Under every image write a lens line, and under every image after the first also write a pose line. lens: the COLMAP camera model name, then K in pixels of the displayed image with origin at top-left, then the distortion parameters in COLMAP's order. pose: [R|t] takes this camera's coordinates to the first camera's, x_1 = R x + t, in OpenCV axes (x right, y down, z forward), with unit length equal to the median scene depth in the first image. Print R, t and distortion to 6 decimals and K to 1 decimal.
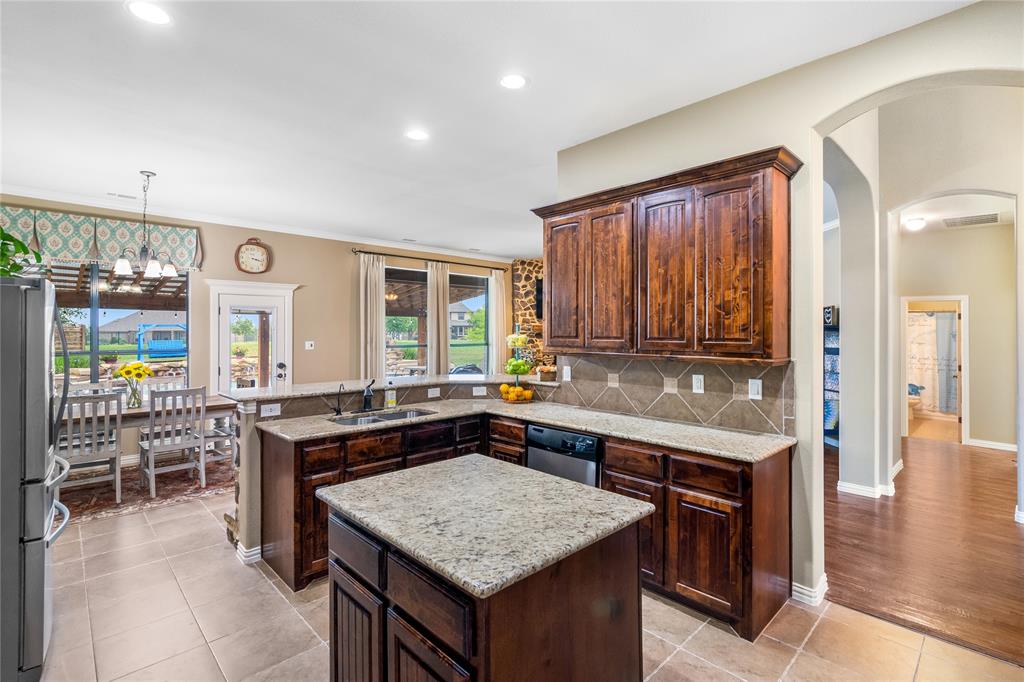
lens RADIAL K [[473.1, 0, 492.4], [0, 473.1, 327.5], [0, 0, 1]] dist [-0.000239, -0.001193]
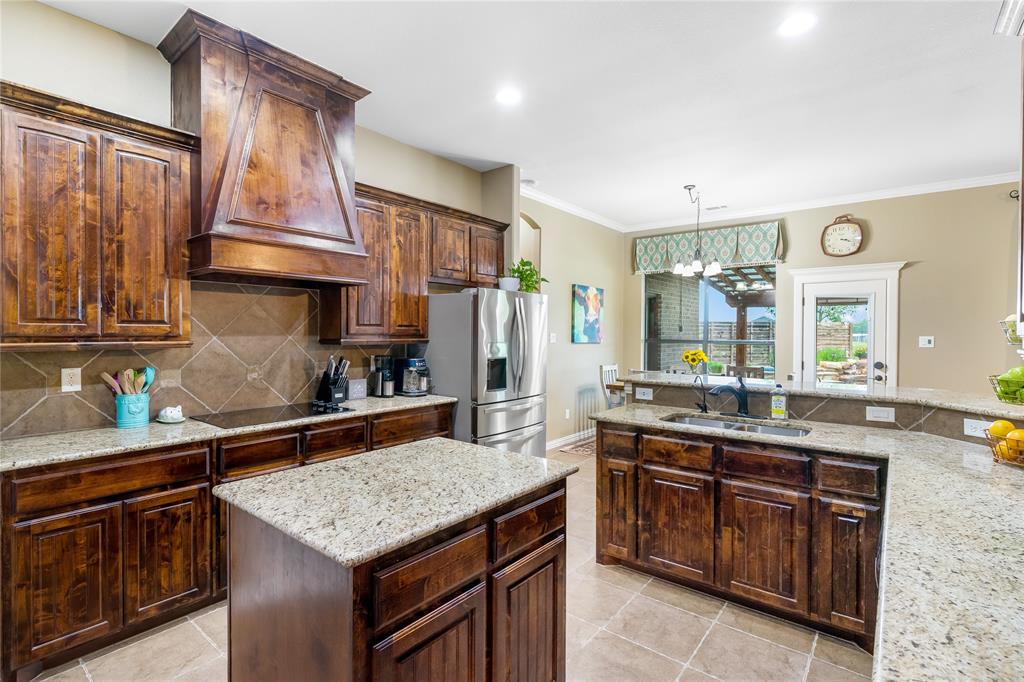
lens RADIAL K [[473.1, 0, 523.0], [0, 473.1, 334.9], [0, 0, 1]] dist [-0.000239, -0.001193]
pose [[0.173458, 0.011222, -0.984777, 0.456892], [0.006012, 0.999904, 0.012453, 0.028061], [0.984823, -0.008081, 0.173374, 0.504134]]
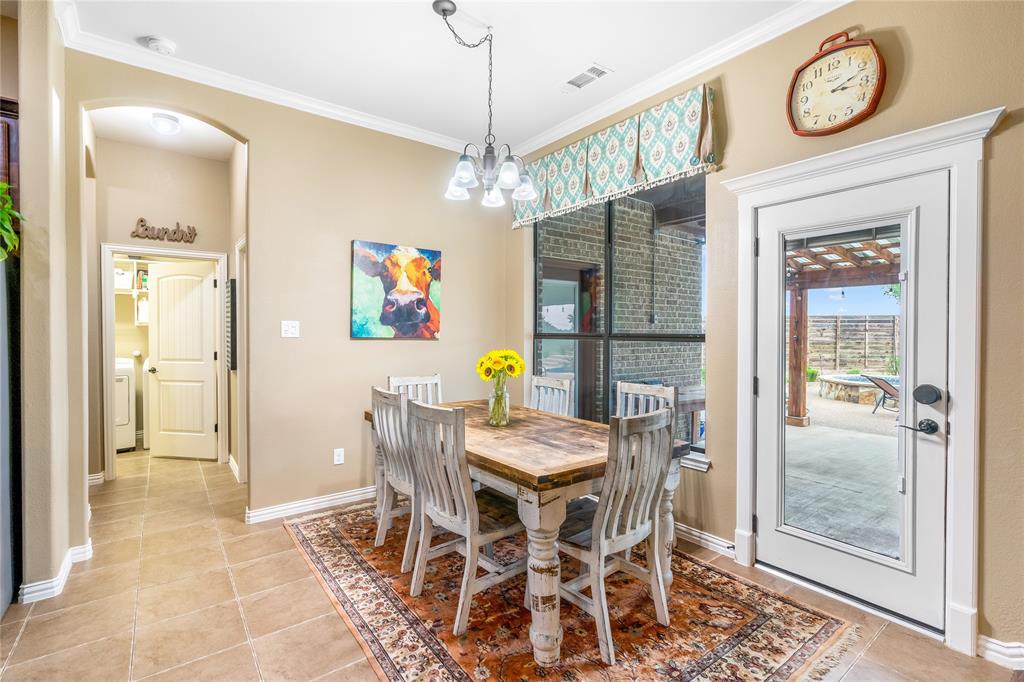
lens RADIAL K [[473.1, 0, 509.0], [0, 473.1, 333.0], [0, 0, 1]] dist [-0.000239, -0.001193]
pose [[-0.078799, 0.006689, -0.996868, -0.226126], [0.011169, 0.999921, 0.005826, 0.067710], [0.996828, -0.010675, -0.078867, 1.434964]]
